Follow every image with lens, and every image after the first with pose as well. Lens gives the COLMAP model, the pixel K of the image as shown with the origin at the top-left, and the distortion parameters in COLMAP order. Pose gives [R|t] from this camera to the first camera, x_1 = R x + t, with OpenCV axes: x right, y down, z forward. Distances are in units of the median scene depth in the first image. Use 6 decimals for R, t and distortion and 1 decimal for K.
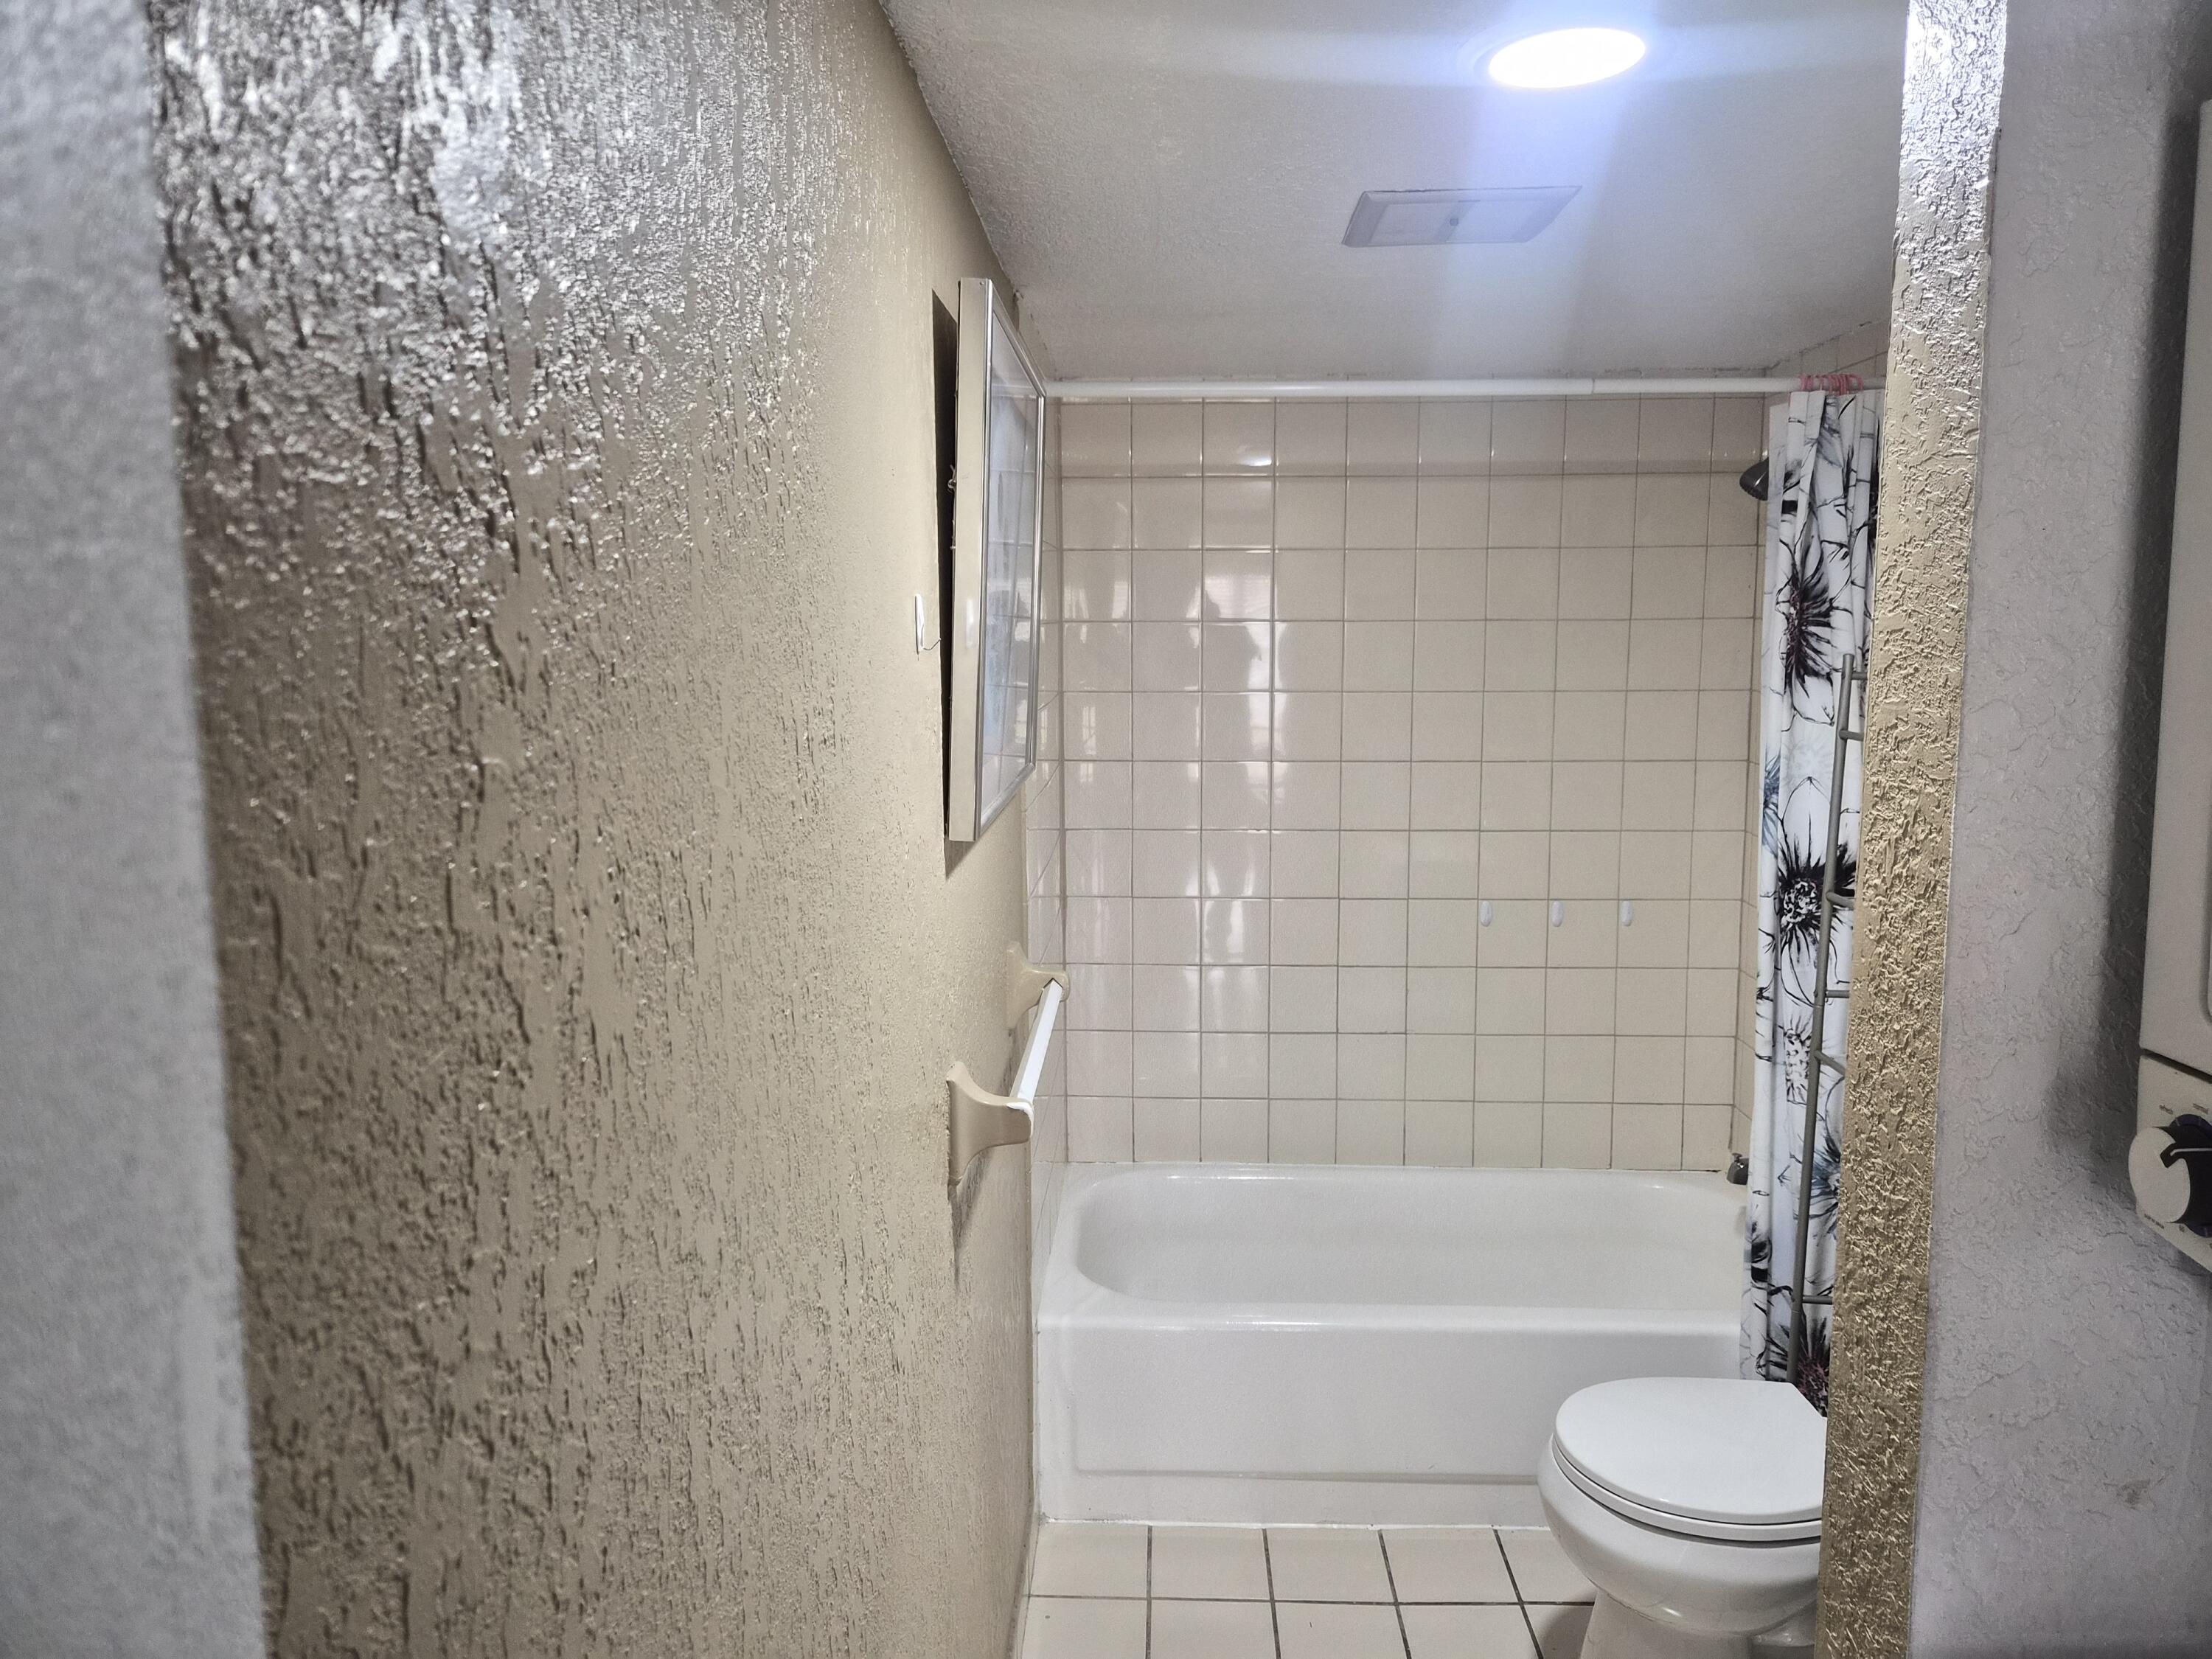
lens RADIAL K [[1484.8, 0, 1101.1], [0, 1484.8, 816.0], [0, 0, 1]] dist [-0.000537, -0.000076]
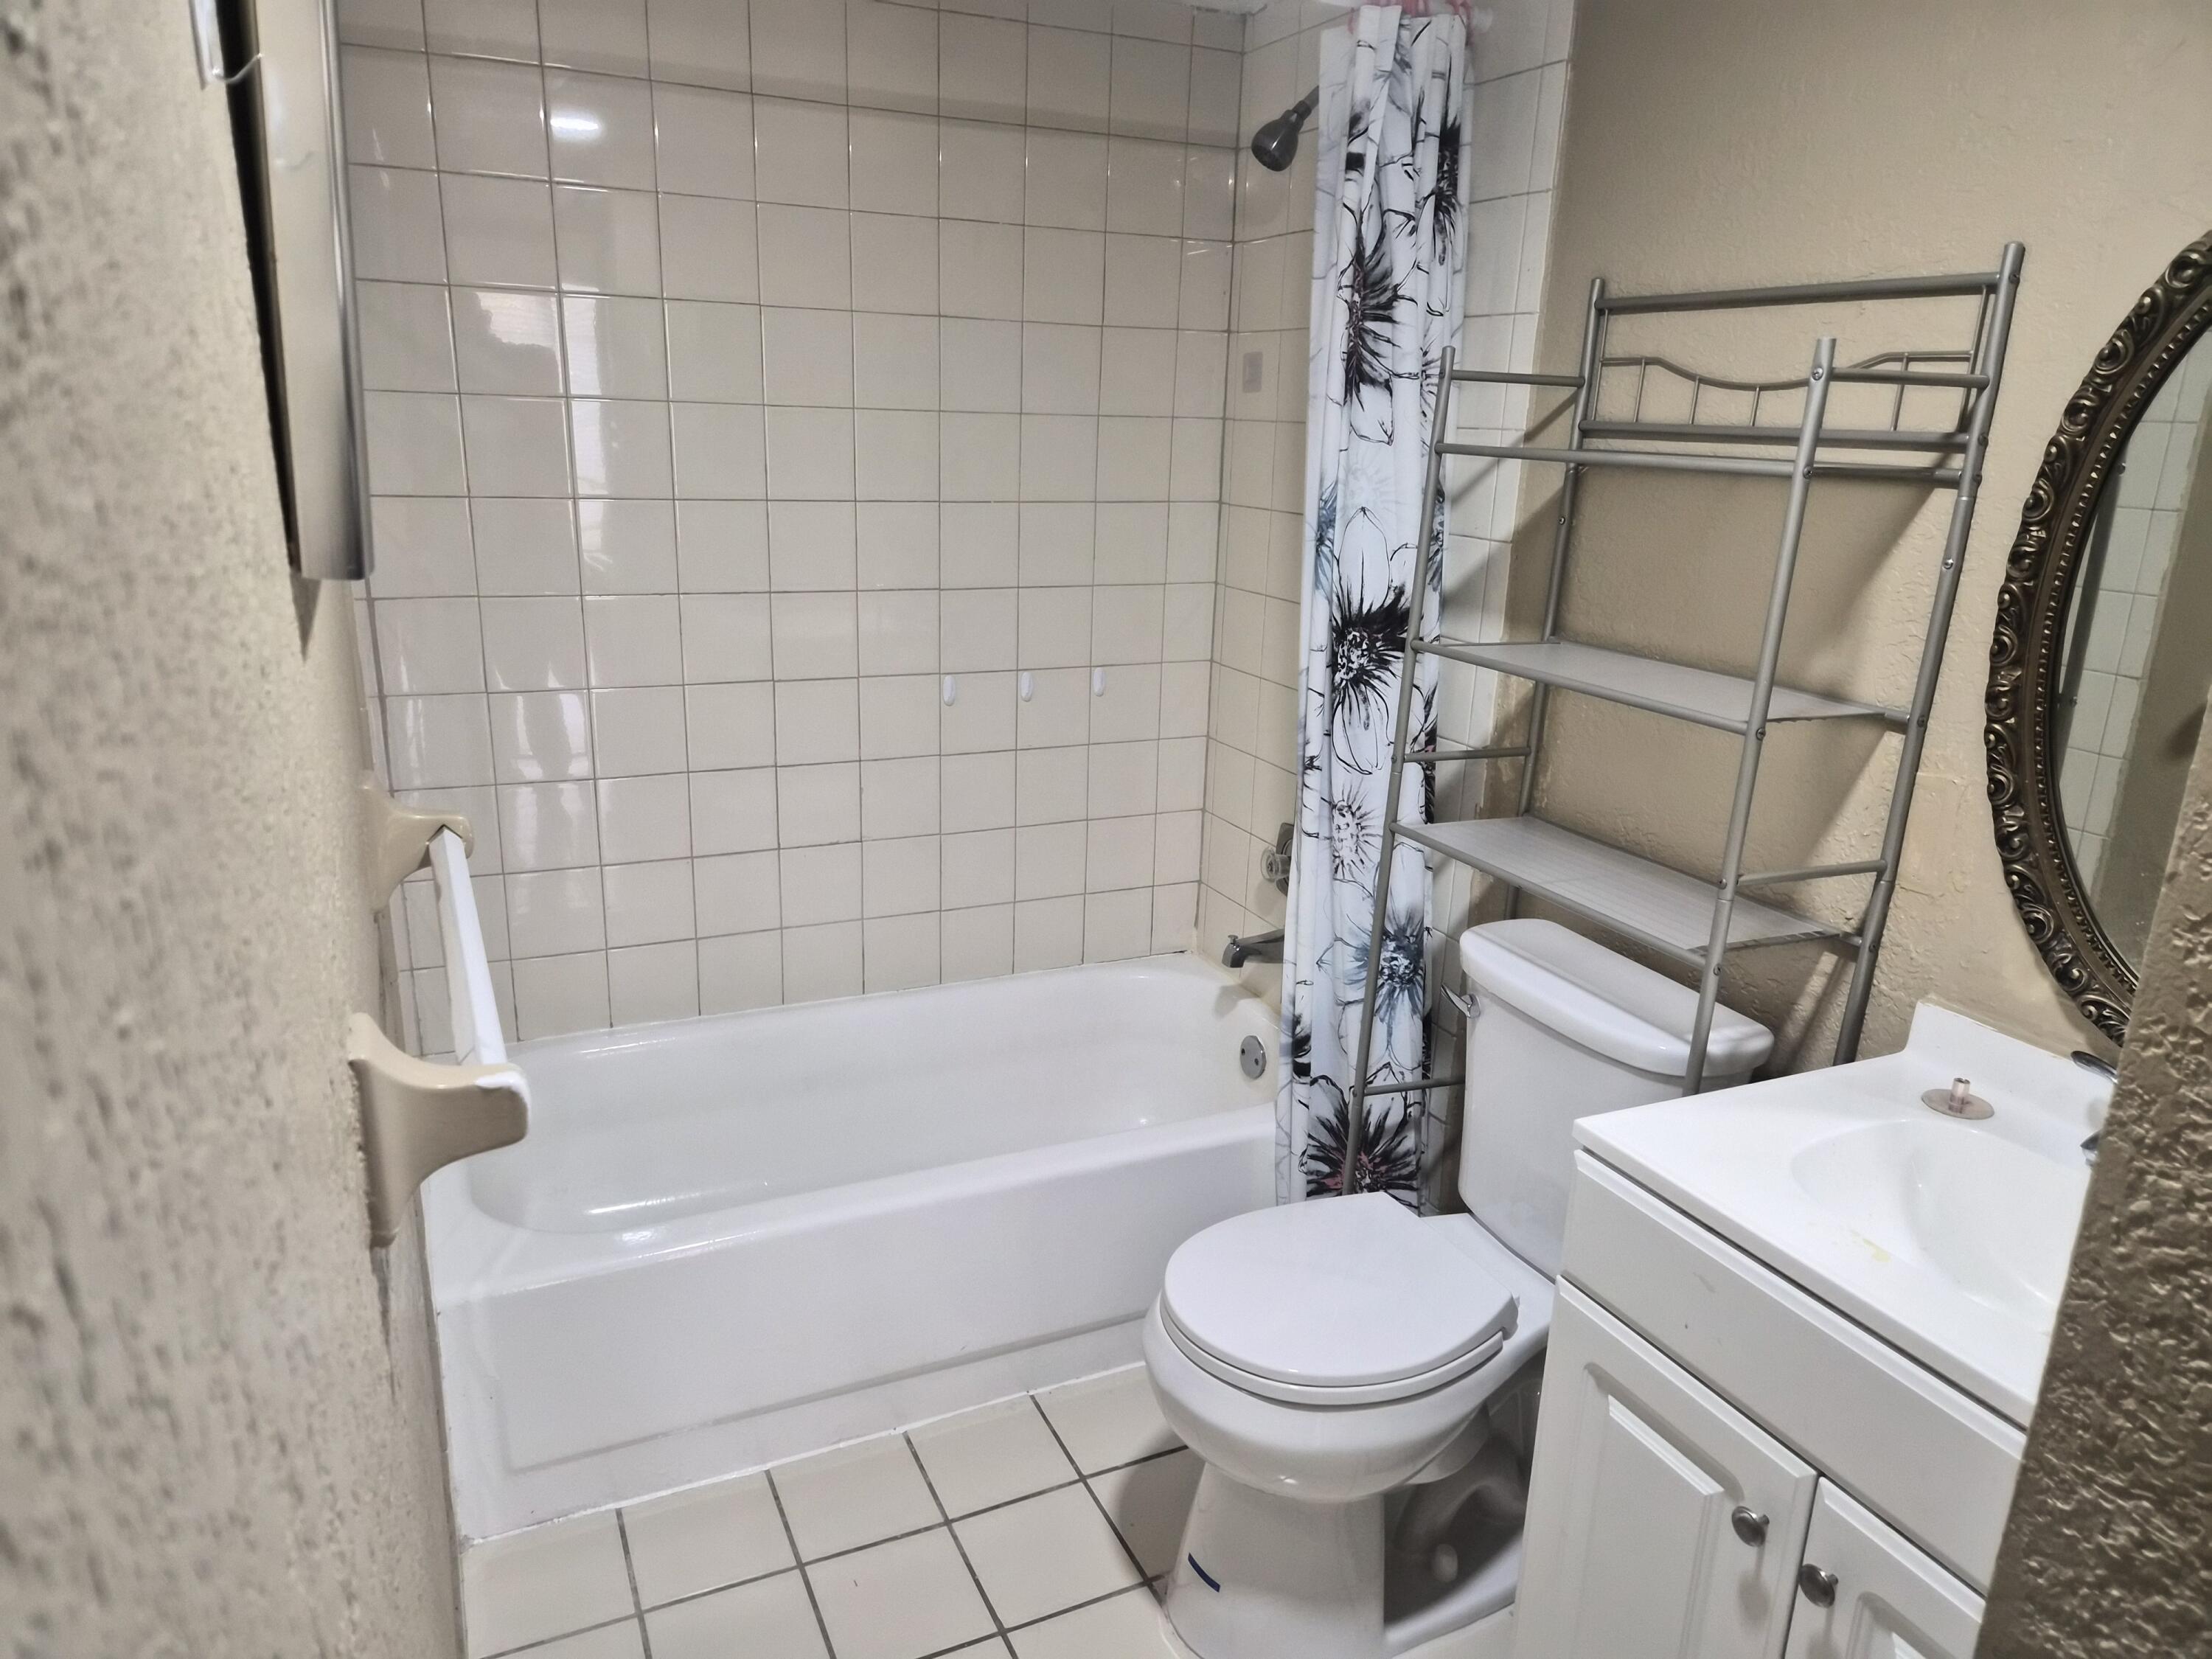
lens RADIAL K [[1466.2, 0, 1101.3], [0, 1466.2, 846.5], [0, 0, 1]] dist [0.016380, 0.000226]
pose [[0.892943, -0.106198, 0.437465, -0.048400], [0.033401, 0.984727, 0.170874, 0.016545], [-0.448930, -0.137969, 0.882852, 0.292006]]
